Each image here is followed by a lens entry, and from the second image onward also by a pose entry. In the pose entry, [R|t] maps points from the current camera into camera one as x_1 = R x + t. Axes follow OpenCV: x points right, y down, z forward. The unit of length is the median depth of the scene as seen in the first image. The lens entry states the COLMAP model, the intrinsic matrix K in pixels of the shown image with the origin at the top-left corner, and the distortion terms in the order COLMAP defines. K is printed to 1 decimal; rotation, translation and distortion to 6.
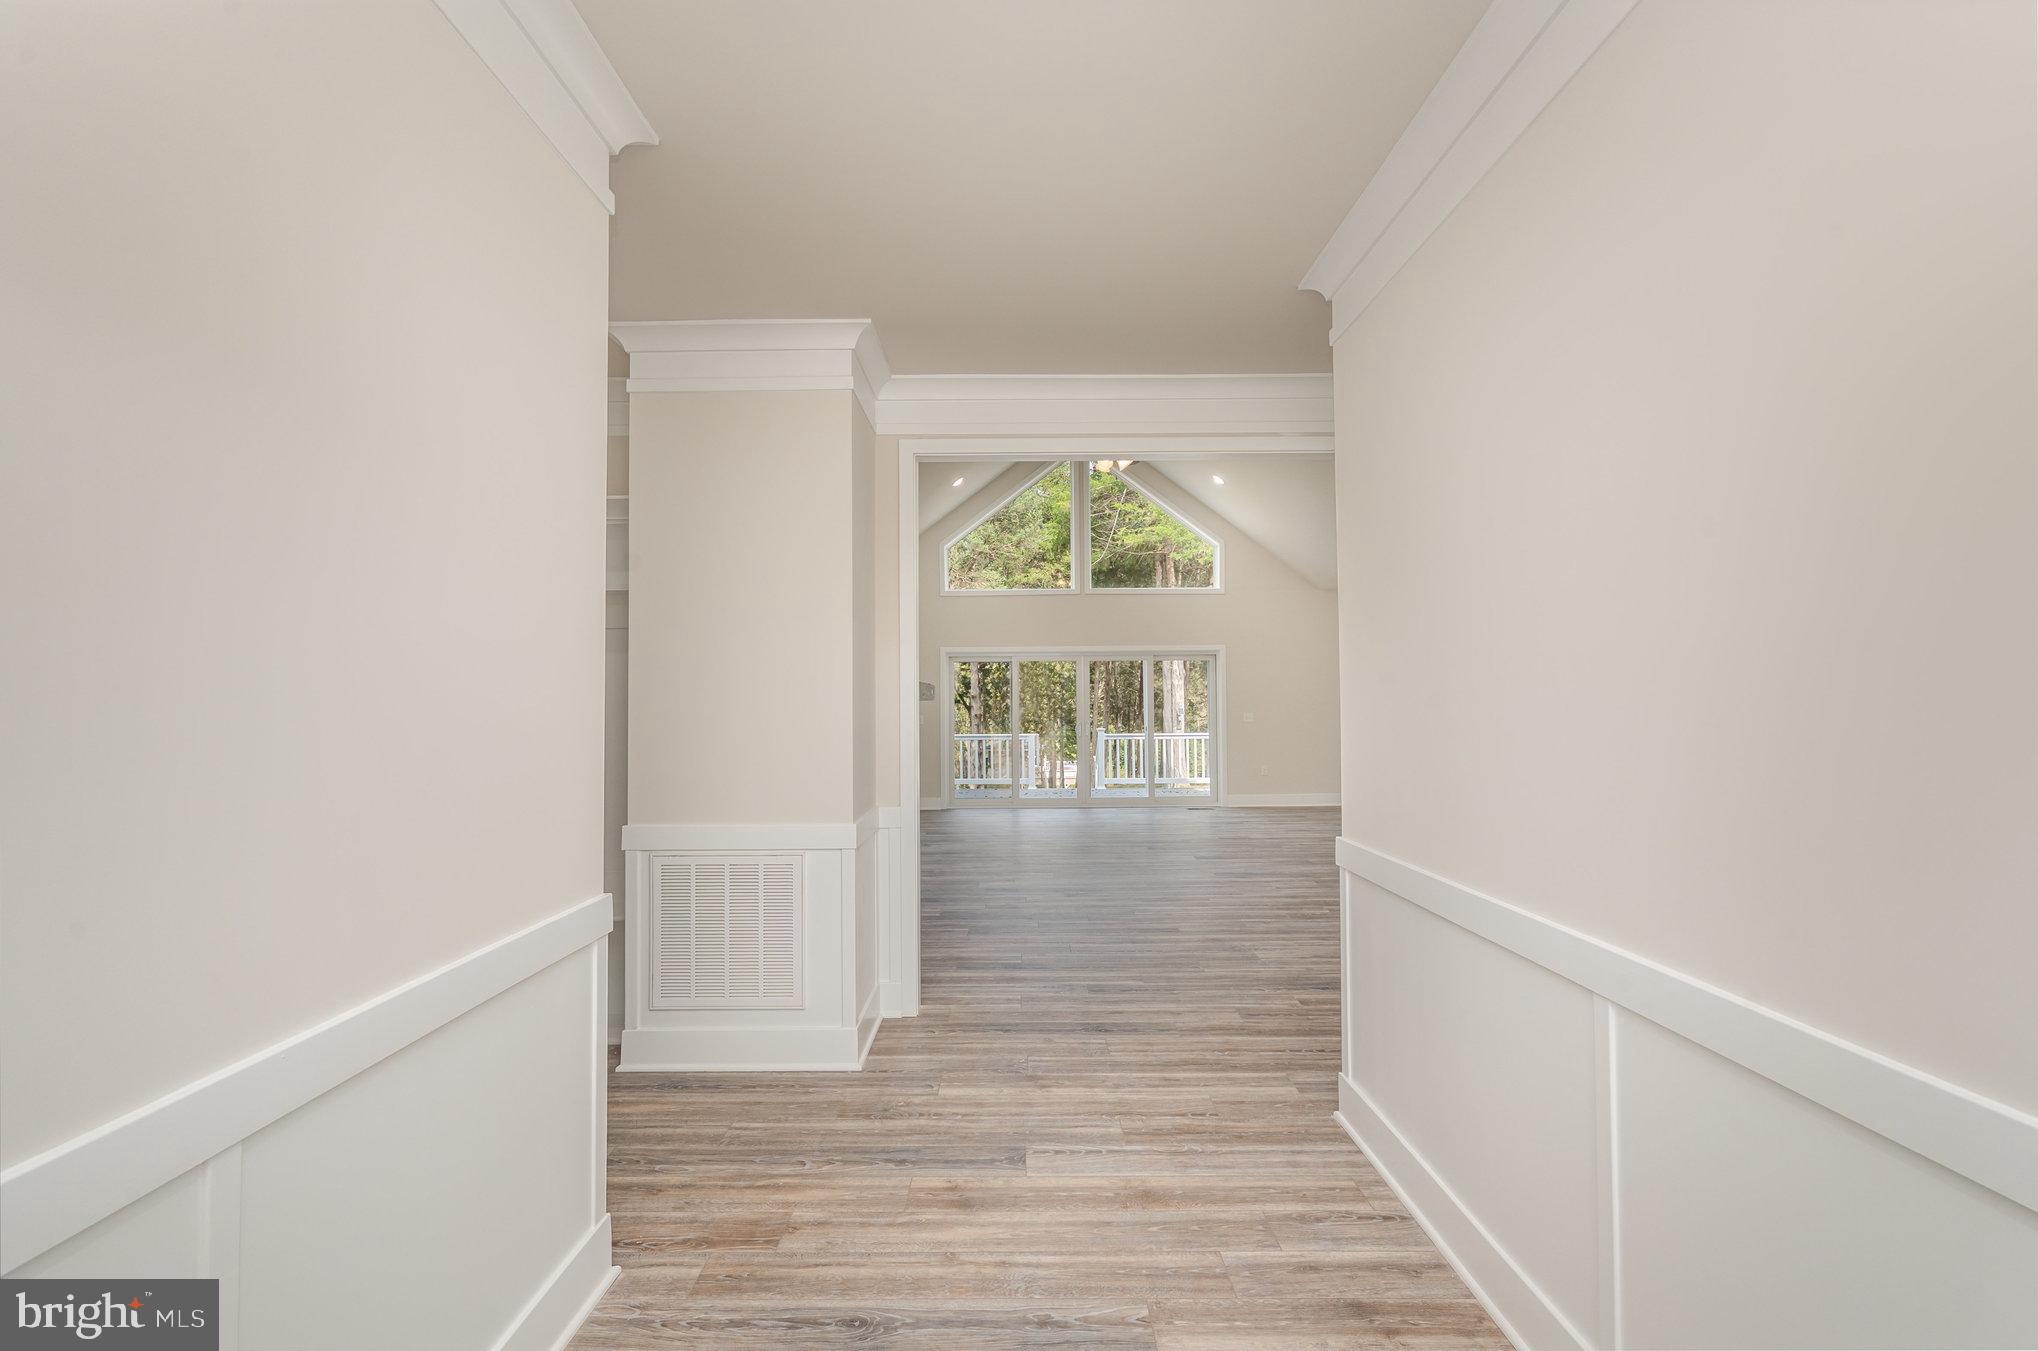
lens RADIAL K [[917.6, 0, 1019.0], [0, 917.6, 675.5], [0, 0, 1]] dist [-0.000001, -0.000009]
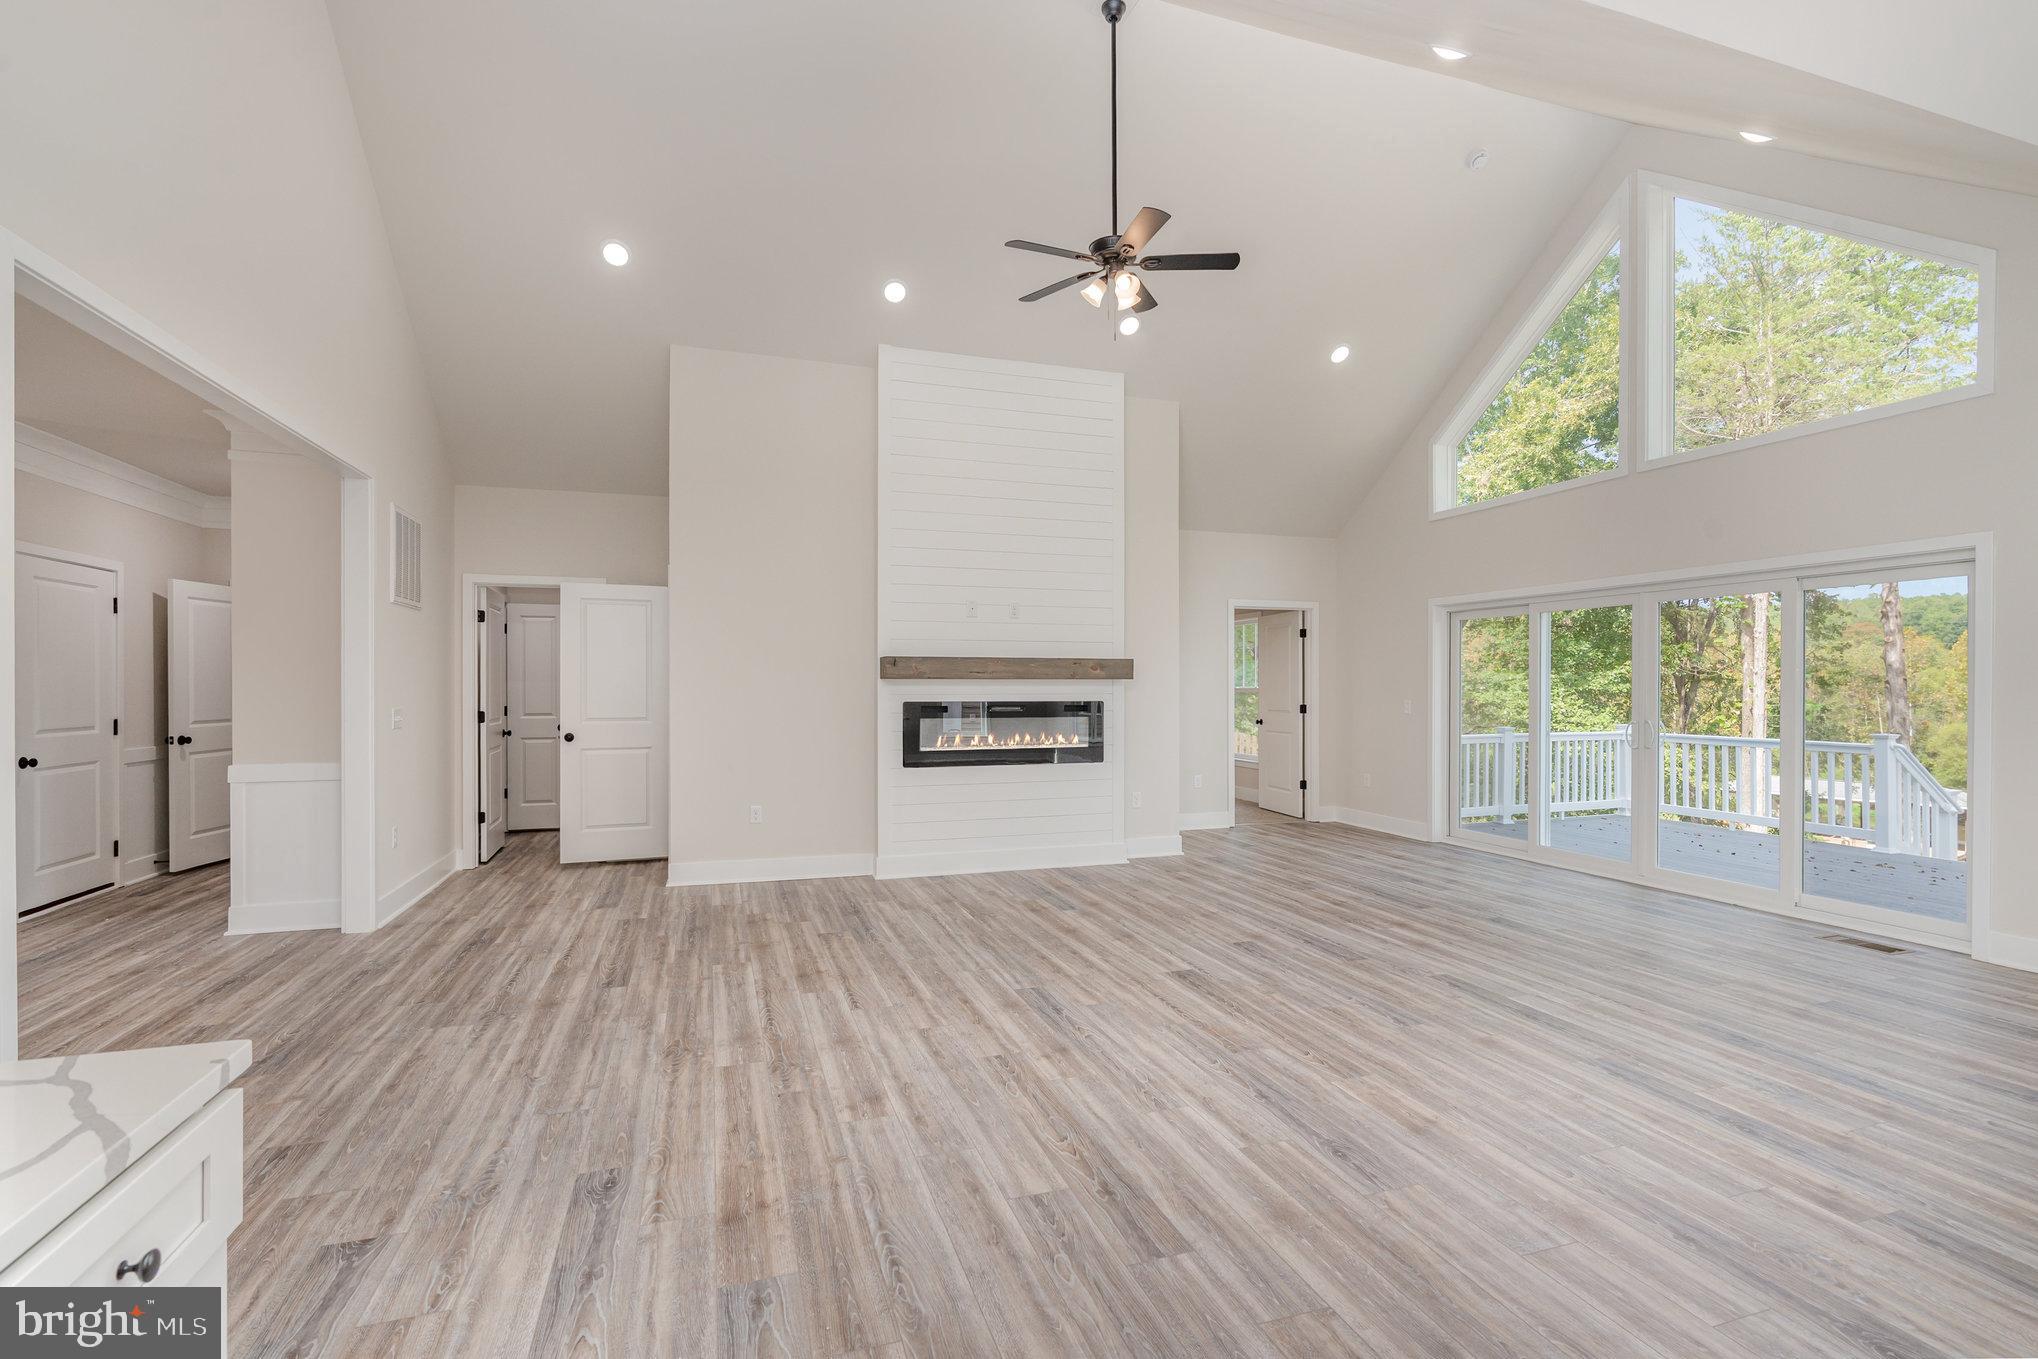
lens RADIAL K [[913.5, 0, 1012.5], [0, 913.5, 681.6], [0, 0, 1]] dist [-0.002639, -0.000169]
pose [[0.311539, 0.001714, -0.950232, 1.244697], [0.027172, 0.999573, 0.010712, 0.035700], [0.949845, -0.029157, 0.311360, 1.367753]]
